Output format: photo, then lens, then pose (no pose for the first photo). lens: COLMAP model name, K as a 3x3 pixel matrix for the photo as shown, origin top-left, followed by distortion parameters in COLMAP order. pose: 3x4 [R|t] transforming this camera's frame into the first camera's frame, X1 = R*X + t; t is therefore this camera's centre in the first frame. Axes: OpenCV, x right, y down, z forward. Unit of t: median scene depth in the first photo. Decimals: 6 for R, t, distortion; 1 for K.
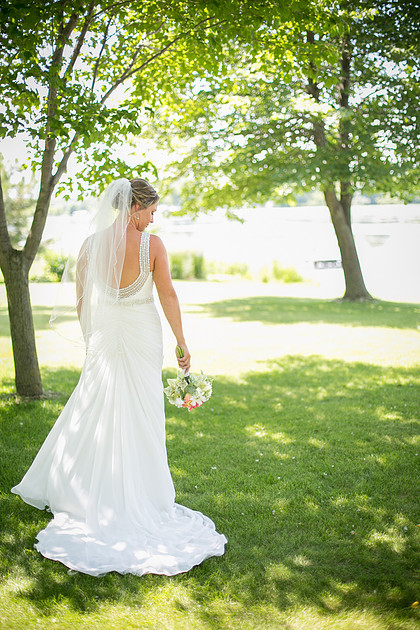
lens RADIAL K [[1008.2, 0, 210.0], [0, 1008.2, 315.0], [0, 0, 1]] dist [-0.035858, -0.185697]
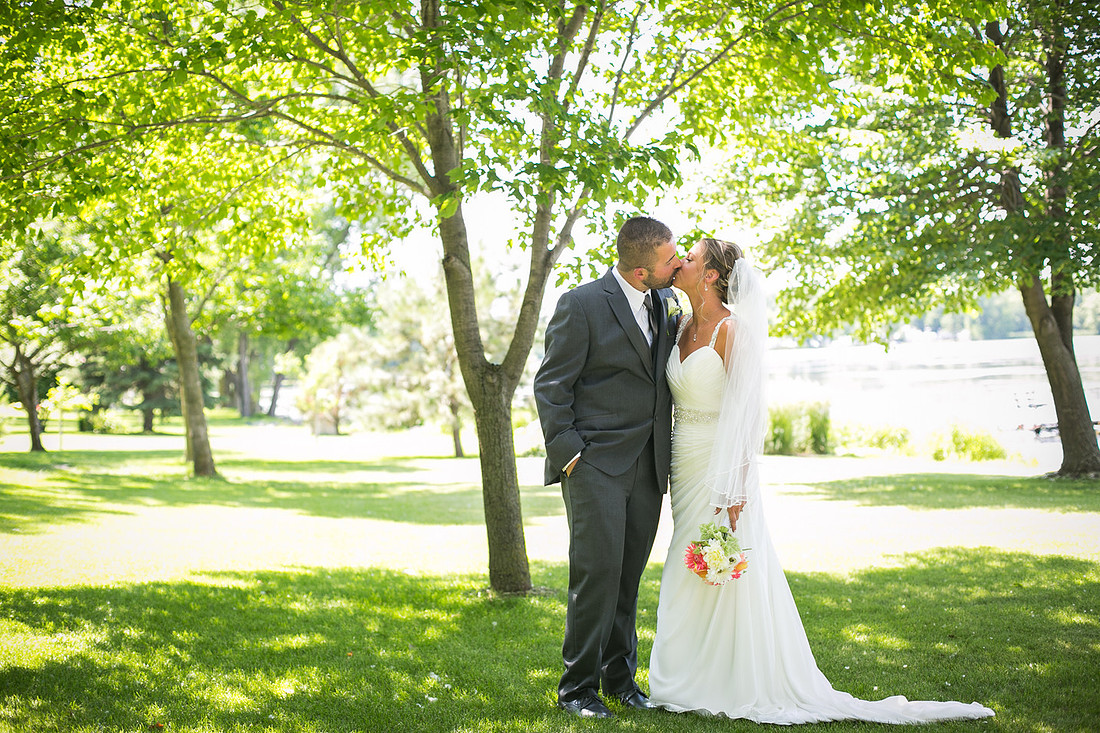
lens RADIAL K [[1760.4, 0, 550.0], [0, 1760.4, 366.5], [0, 0, 1]] dist [-0.035858, -0.185697]
pose [[0.986200, -0.008217, -0.165356, 0.026669], [-0.006369, 0.996145, -0.087488, 0.029636], [0.165437, 0.087334, 0.982346, -0.091817]]
